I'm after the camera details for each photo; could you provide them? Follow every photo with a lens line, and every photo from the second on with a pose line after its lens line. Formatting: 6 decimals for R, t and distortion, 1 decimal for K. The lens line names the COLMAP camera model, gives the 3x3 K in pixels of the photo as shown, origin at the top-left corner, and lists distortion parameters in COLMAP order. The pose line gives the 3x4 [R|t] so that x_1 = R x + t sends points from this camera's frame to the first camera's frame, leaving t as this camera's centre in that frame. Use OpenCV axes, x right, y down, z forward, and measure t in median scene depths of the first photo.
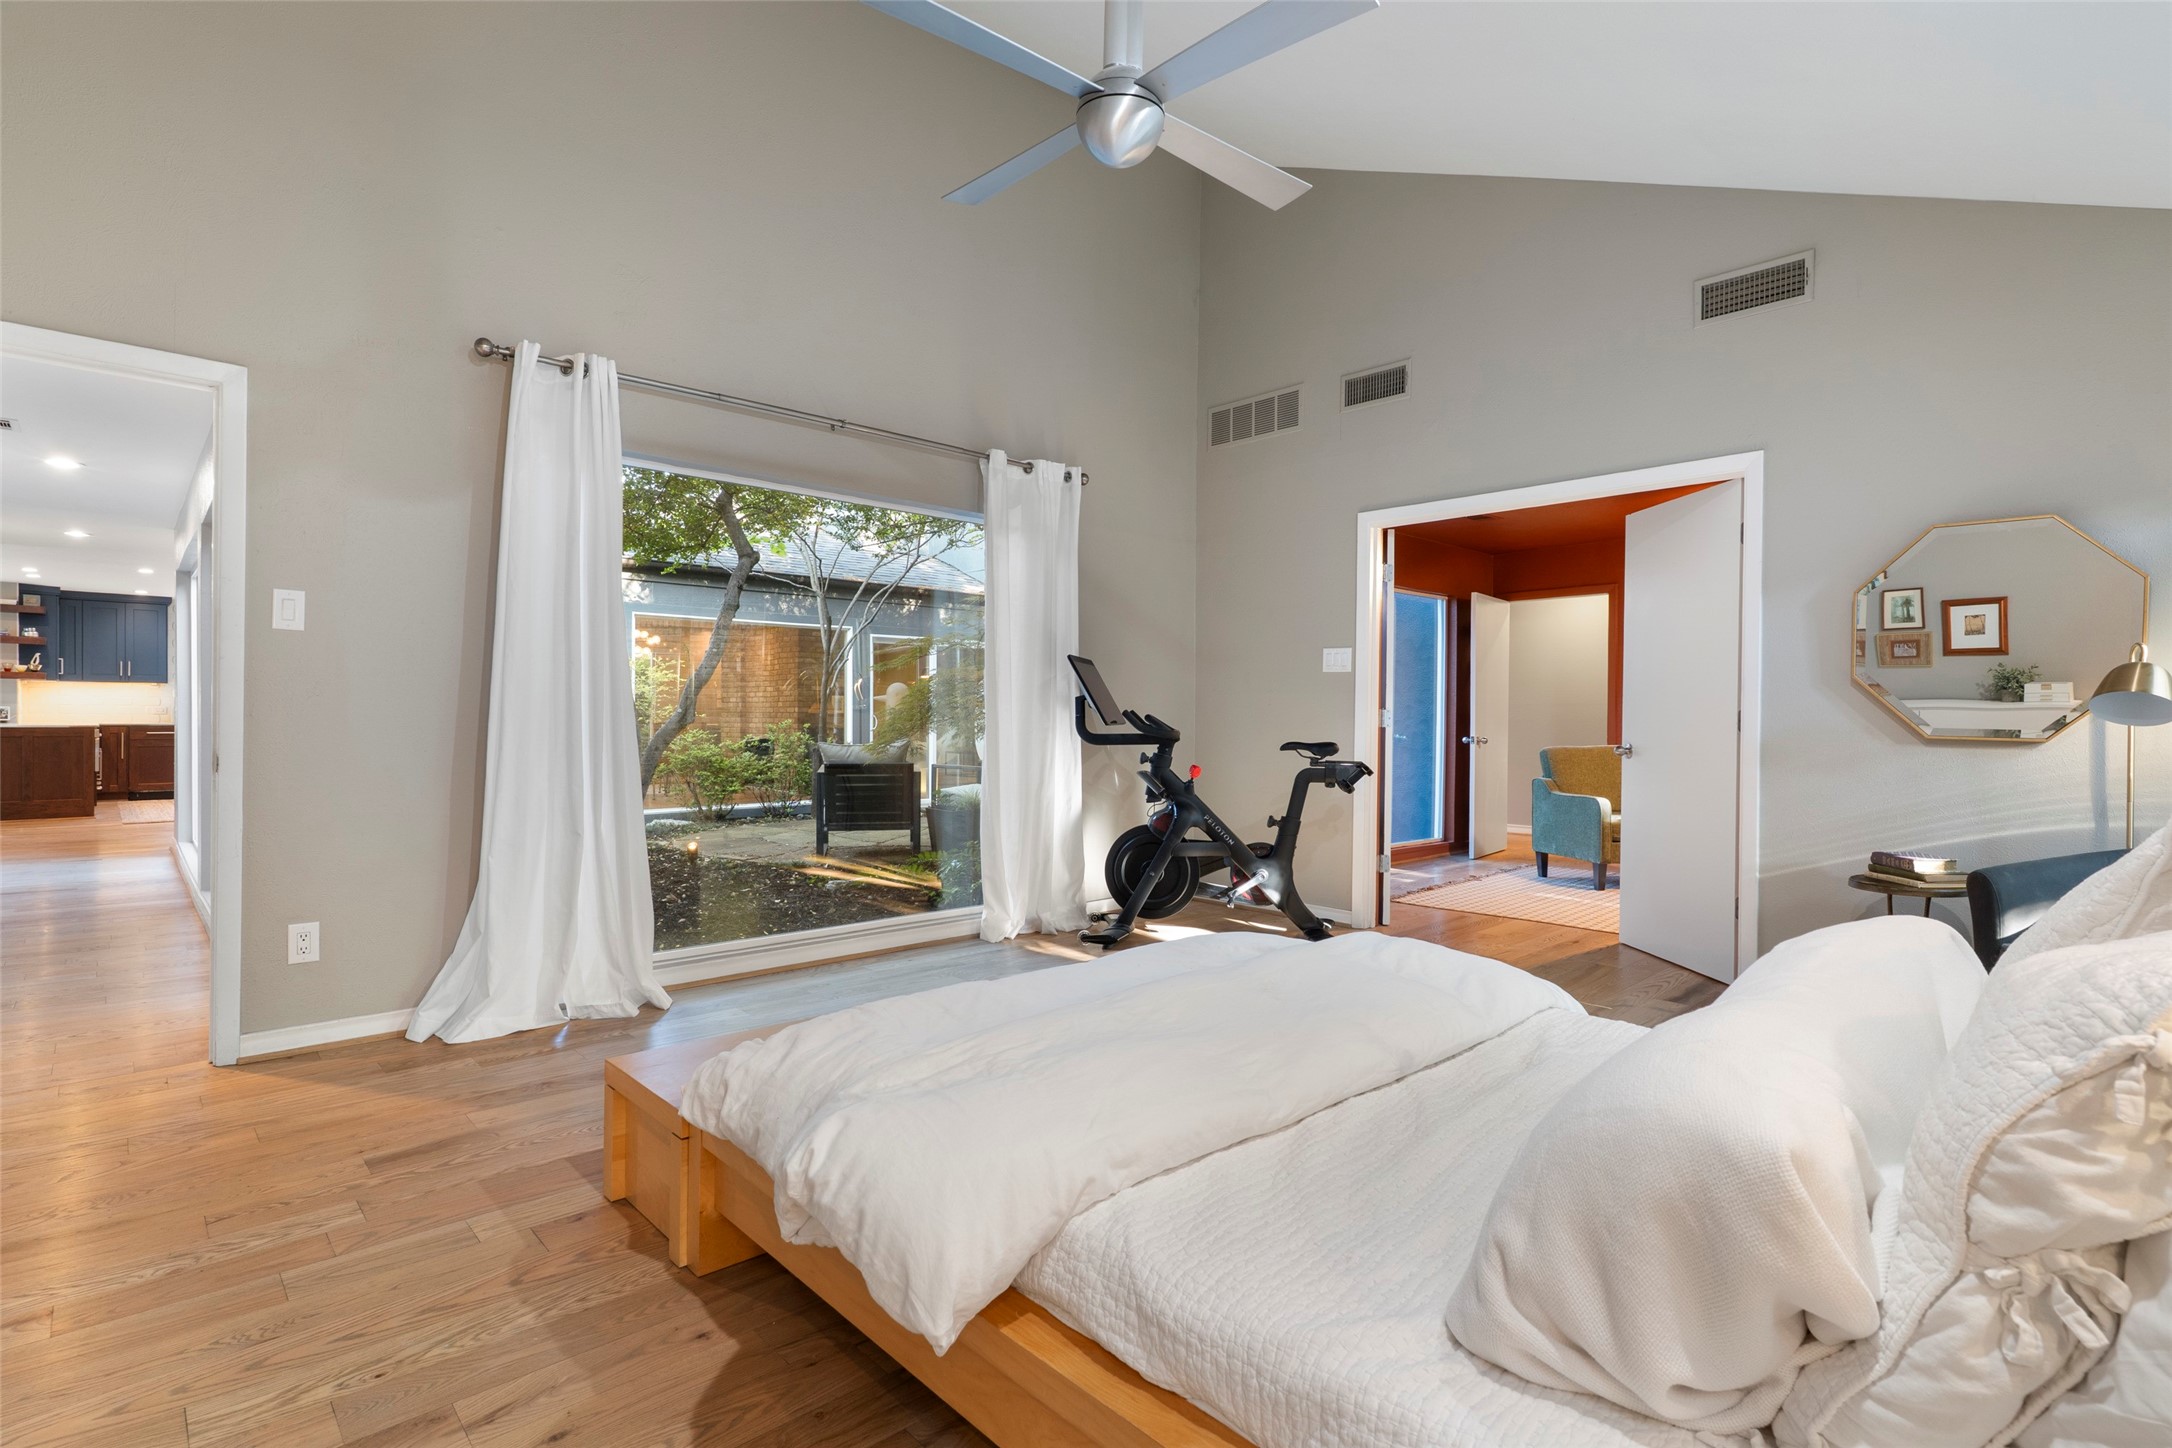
lens RADIAL K [[1036.2, 0, 1073.9], [0, 1036.2, 719.9], [0, 0, 1]] dist [0.003140, 0.000657]
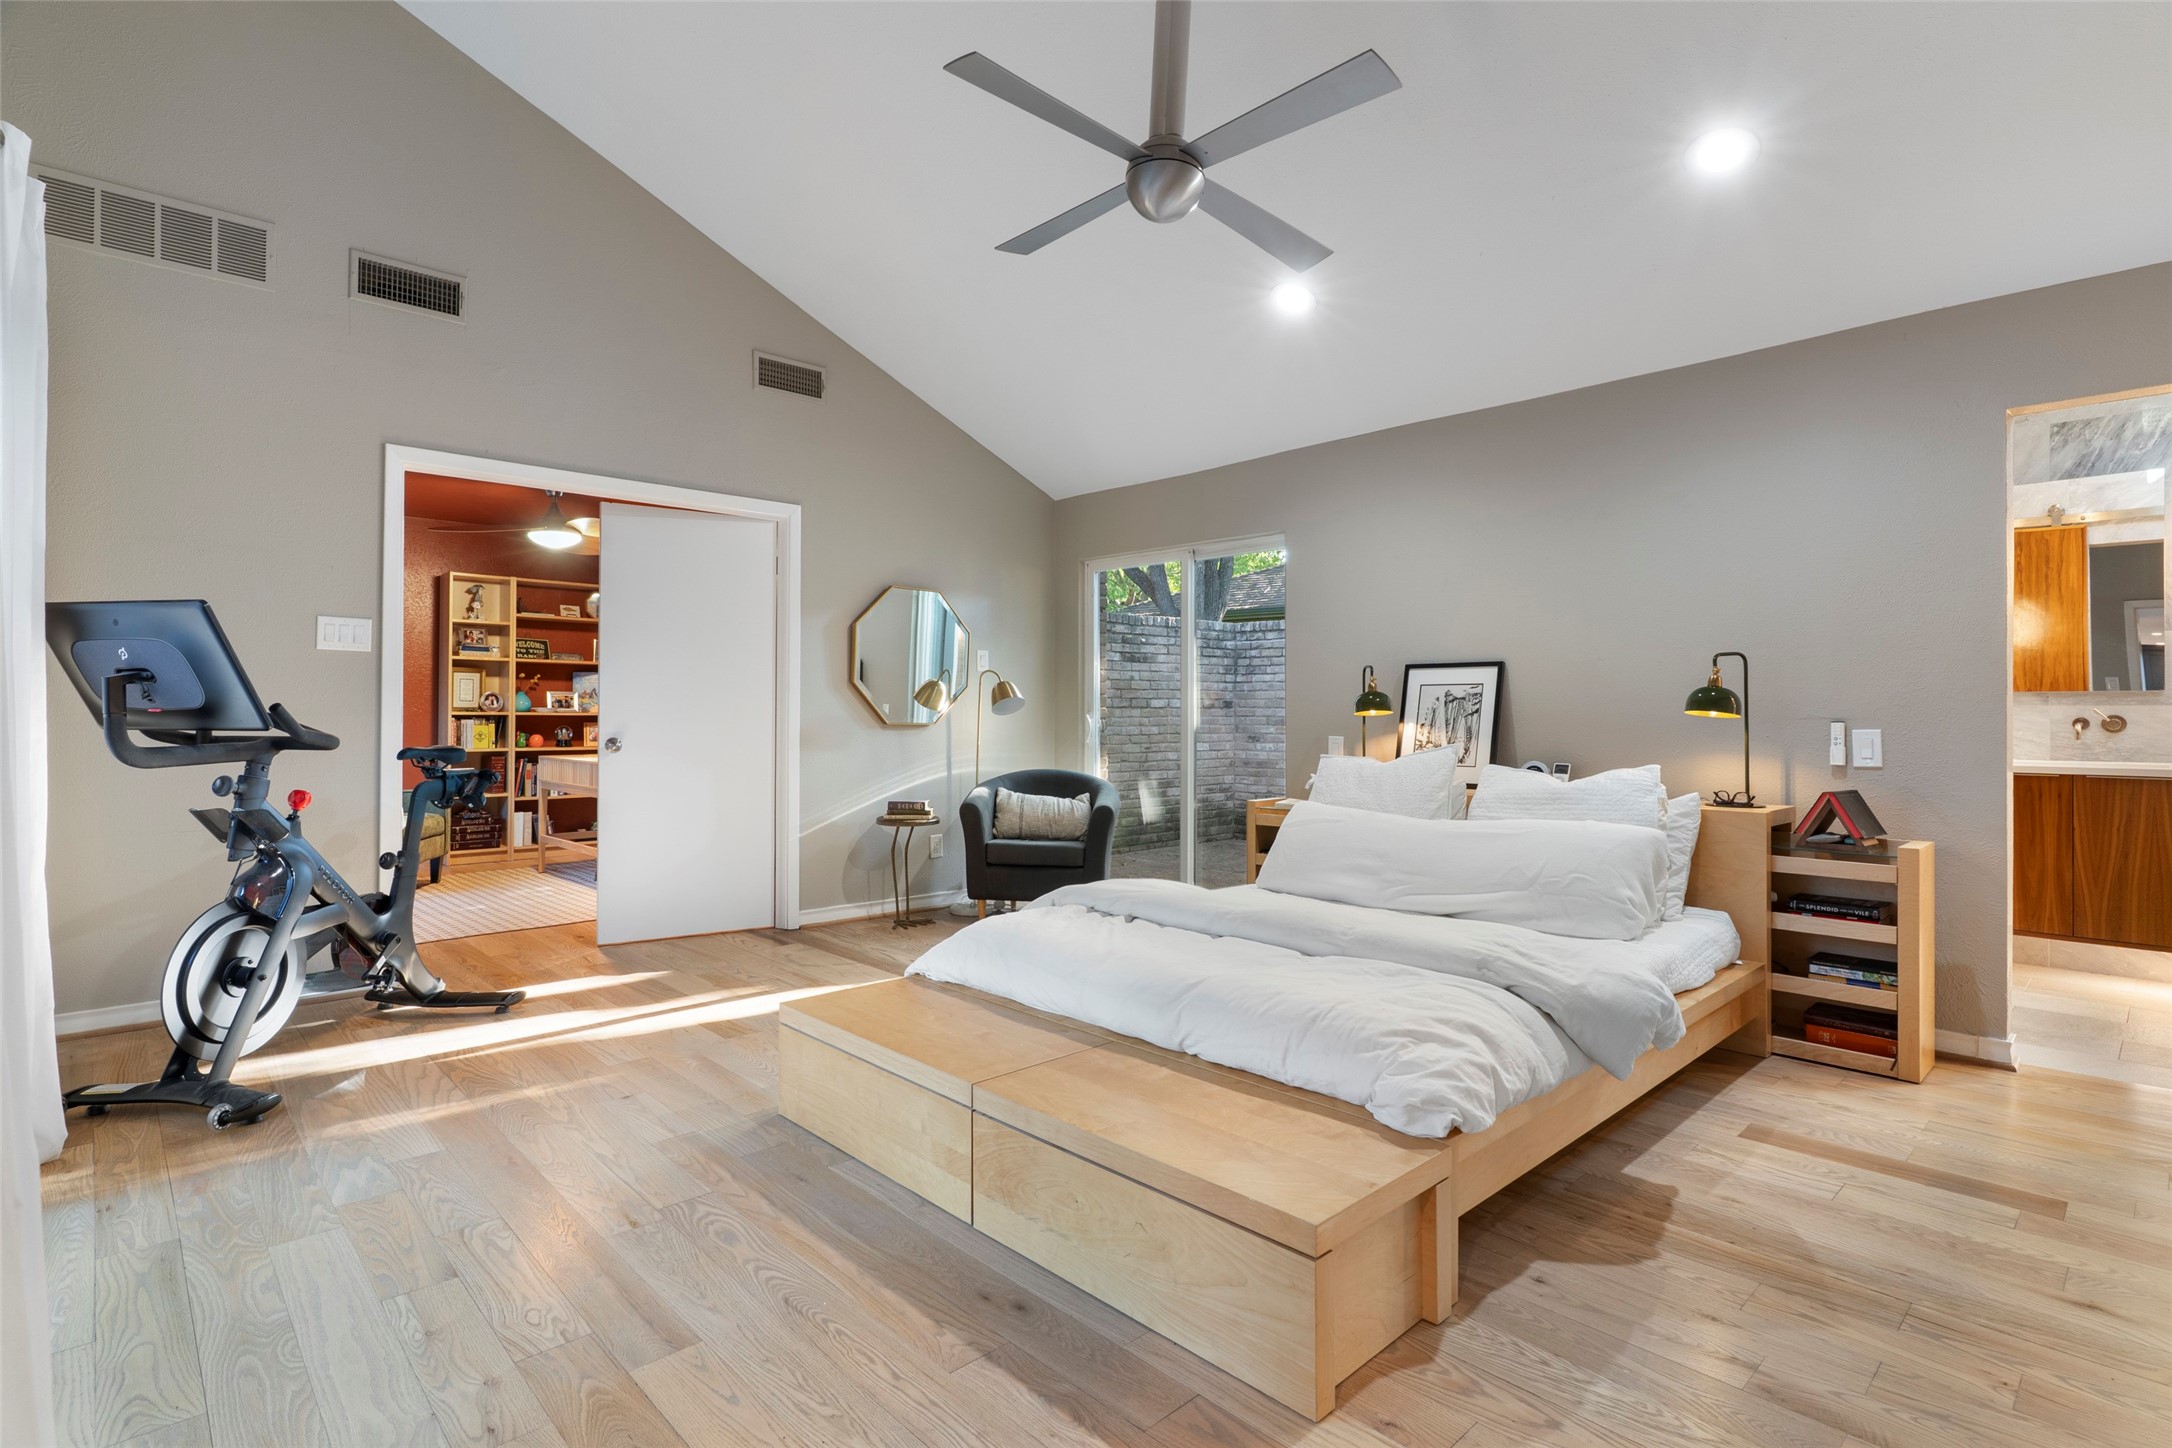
lens RADIAL K [[1057.0, 0, 1057.5], [0, 1057.0, 710.4], [0, 0, 1]] dist [-0.002526, -0.000290]
pose [[0.003232, -0.004070, 0.999986, -0.661972], [0.002863, 0.999988, 0.004061, -0.007733], [-0.999991, 0.002850, 0.003244, 0.674613]]
